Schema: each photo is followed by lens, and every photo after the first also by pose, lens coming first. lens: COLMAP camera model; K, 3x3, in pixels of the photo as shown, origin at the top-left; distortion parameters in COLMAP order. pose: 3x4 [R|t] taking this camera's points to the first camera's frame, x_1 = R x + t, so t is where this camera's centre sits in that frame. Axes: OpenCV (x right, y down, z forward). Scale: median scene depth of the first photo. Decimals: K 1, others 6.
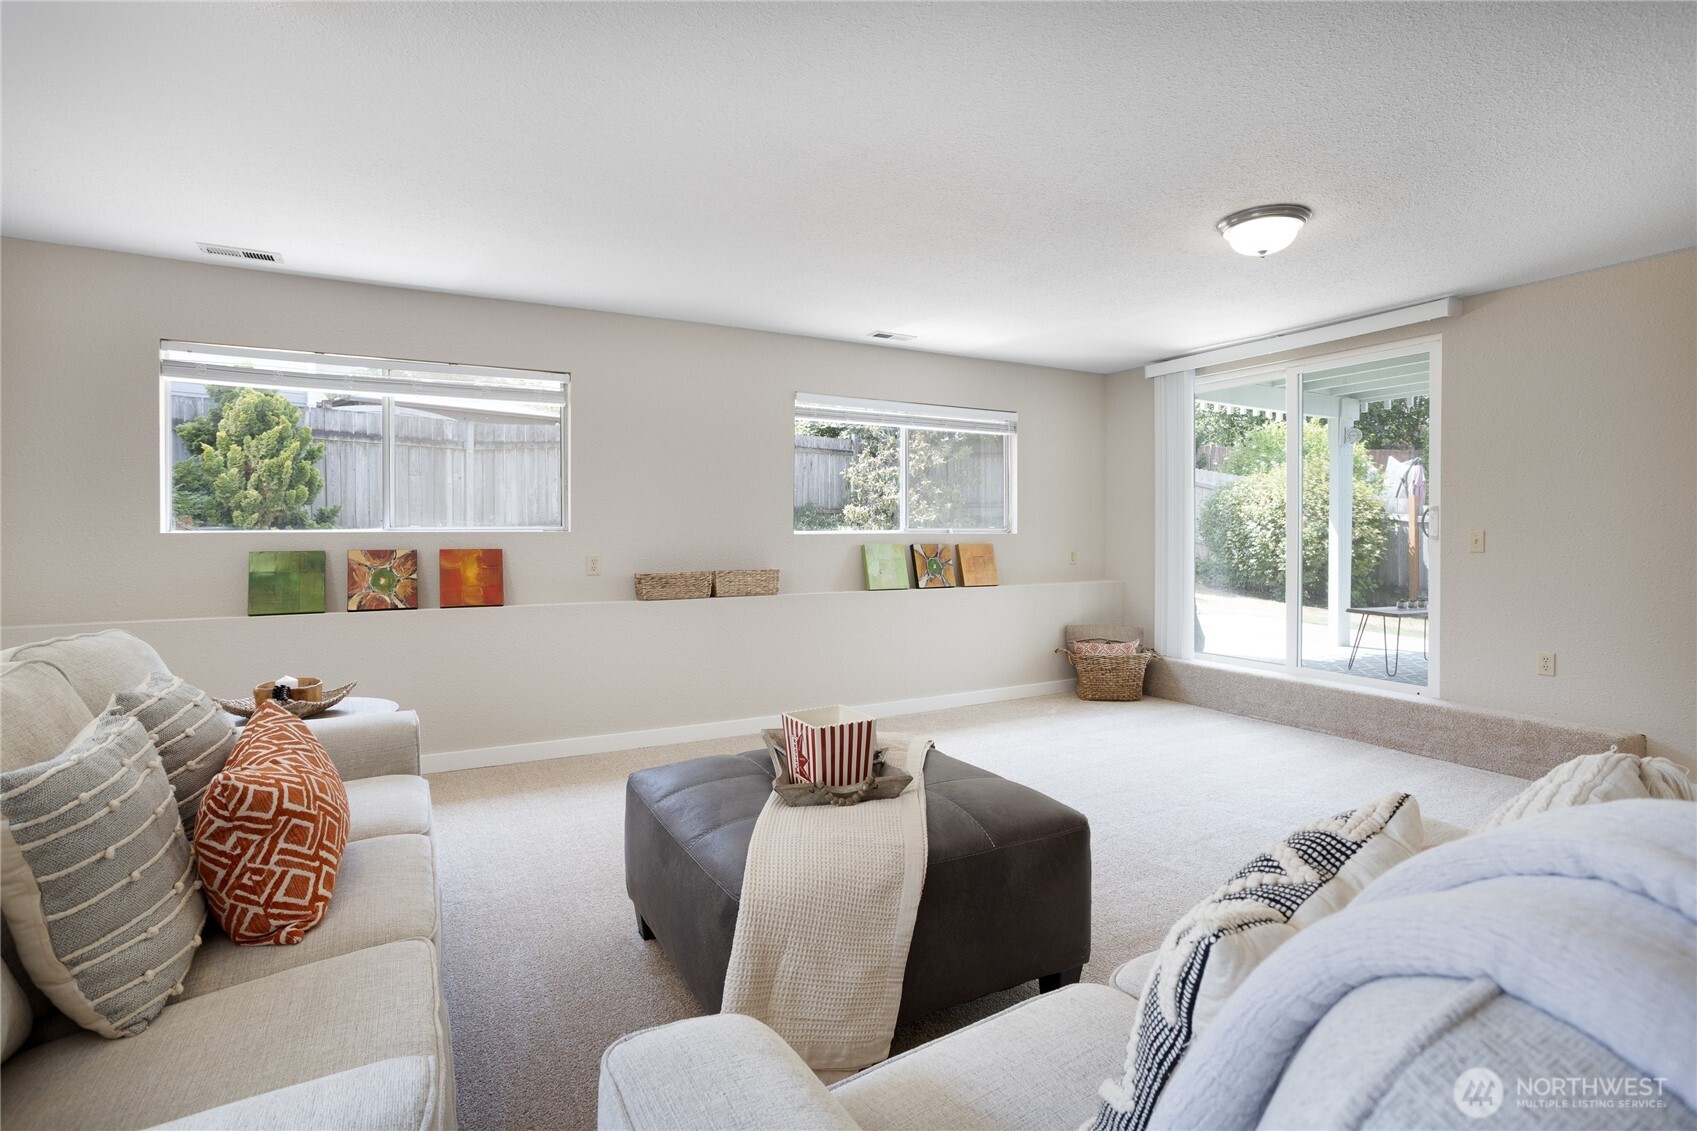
lens RADIAL K [[838.0, 0, 849.4], [0, 838.0, 538.6], [0, 0, 1]] dist [-0.054715, 0.040841]
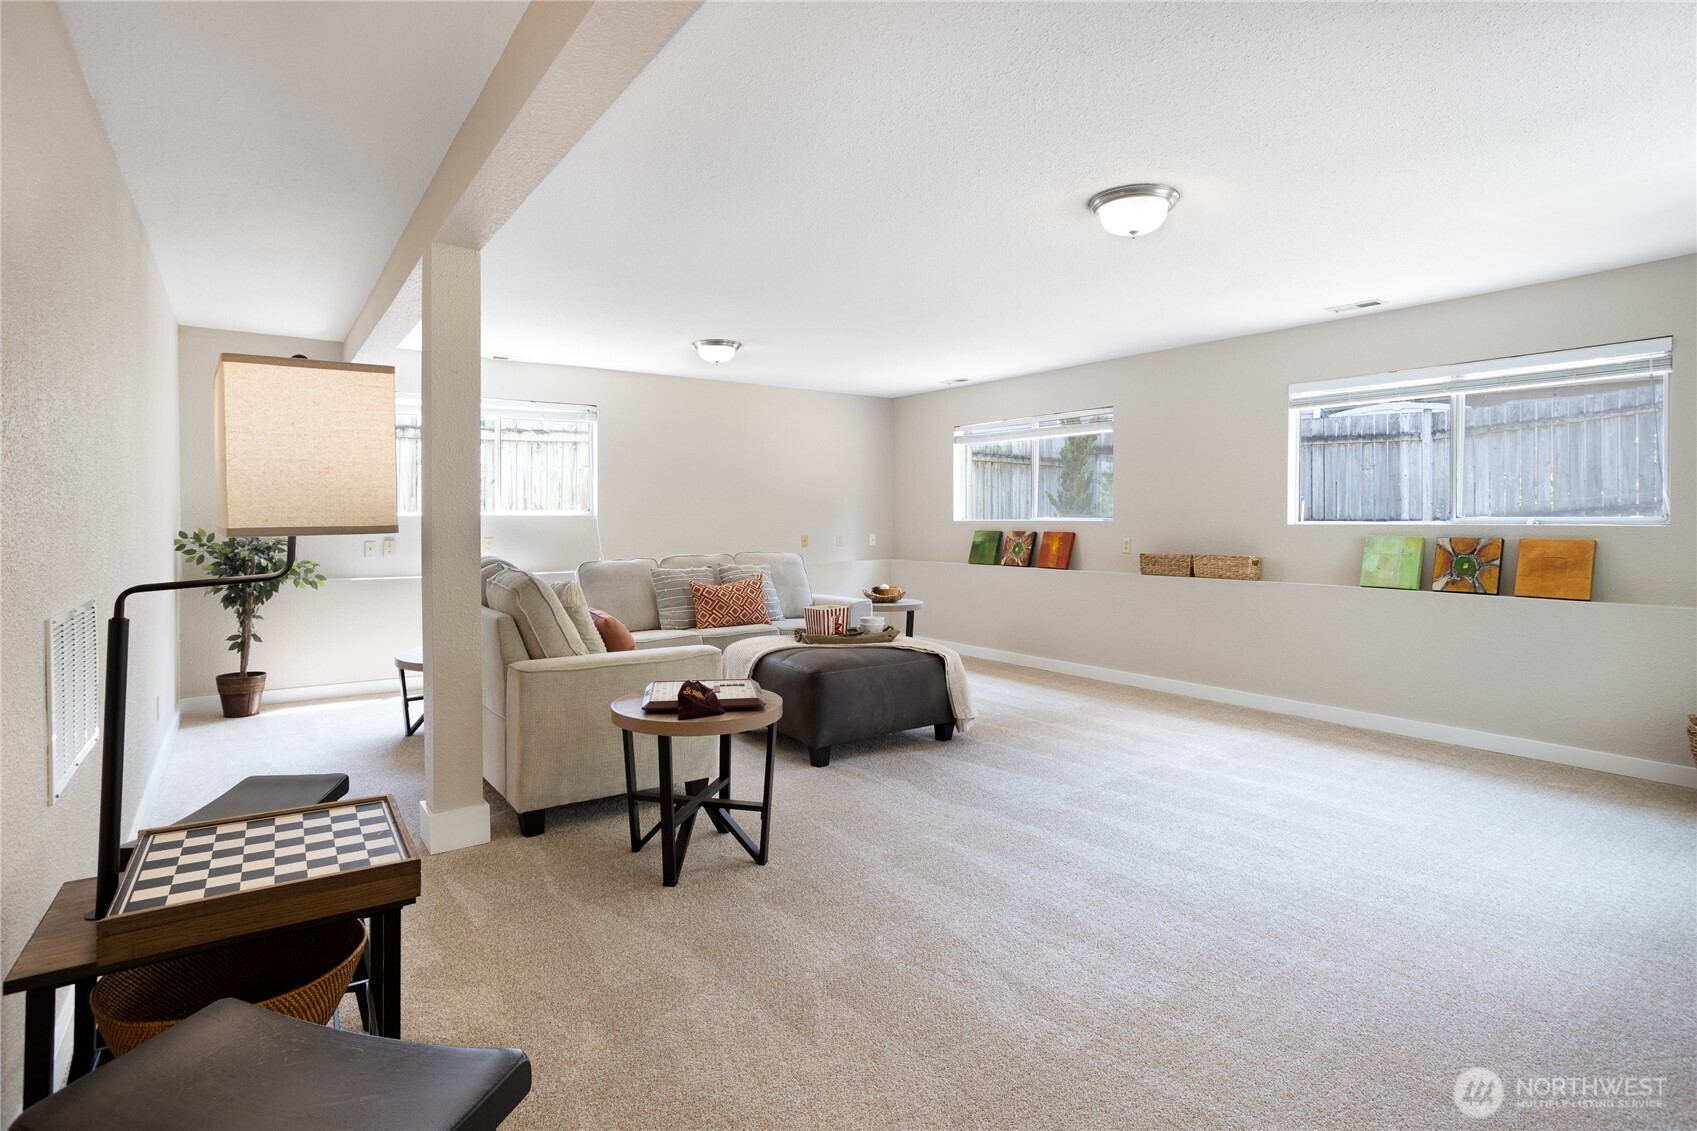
lens RADIAL K [[838.0, 0, 849.4], [0, 838.0, 538.6], [0, 0, 1]] dist [-0.054715, 0.040841]
pose [[0.126127, 0.023982, -0.991724, 0.866071], [-0.010000, 0.999688, 0.022903, -0.005556], [0.991964, 0.007028, 0.126328, 0.342642]]
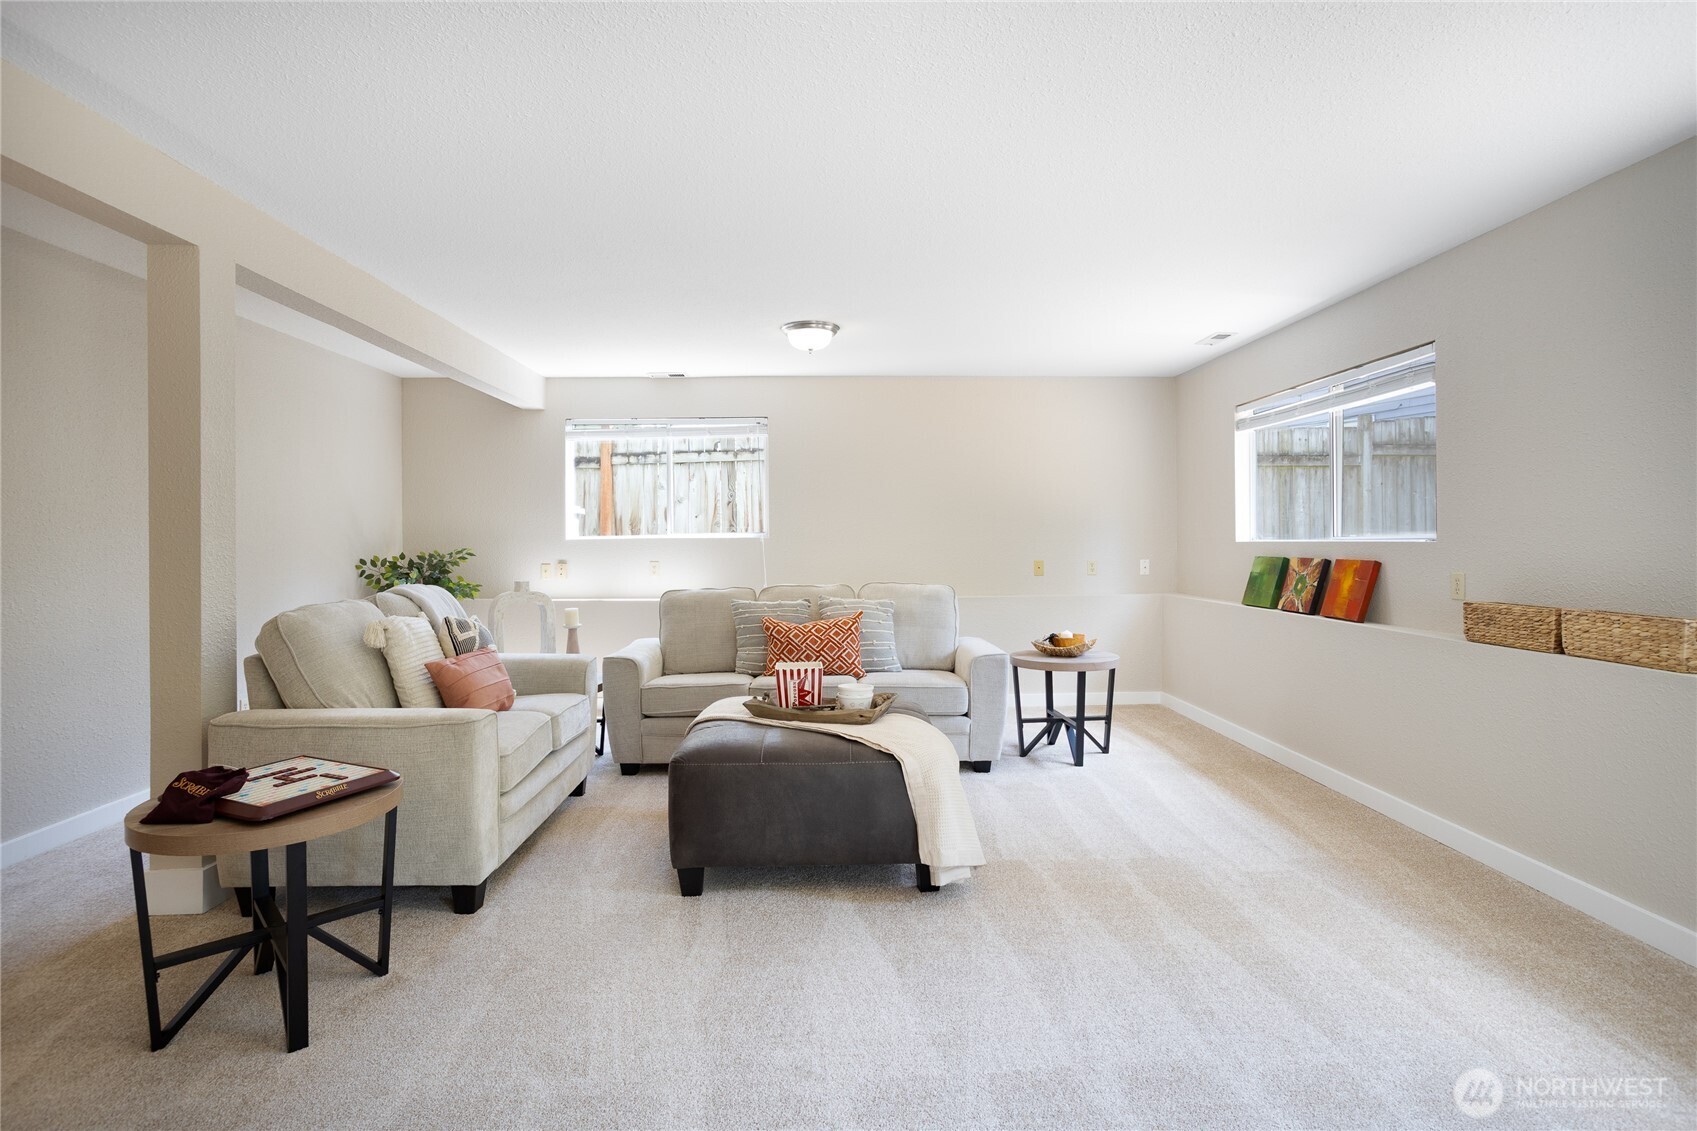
lens RADIAL K [[838.0, 0, 849.4], [0, 838.0, 538.6], [0, 0, 1]] dist [-0.054715, 0.040841]
pose [[-0.447684, 0.001421, -0.894191, 0.533936], [-0.002911, 0.999991, 0.003046, -0.010332], [0.894187, 0.003967, -0.447676, 0.749232]]
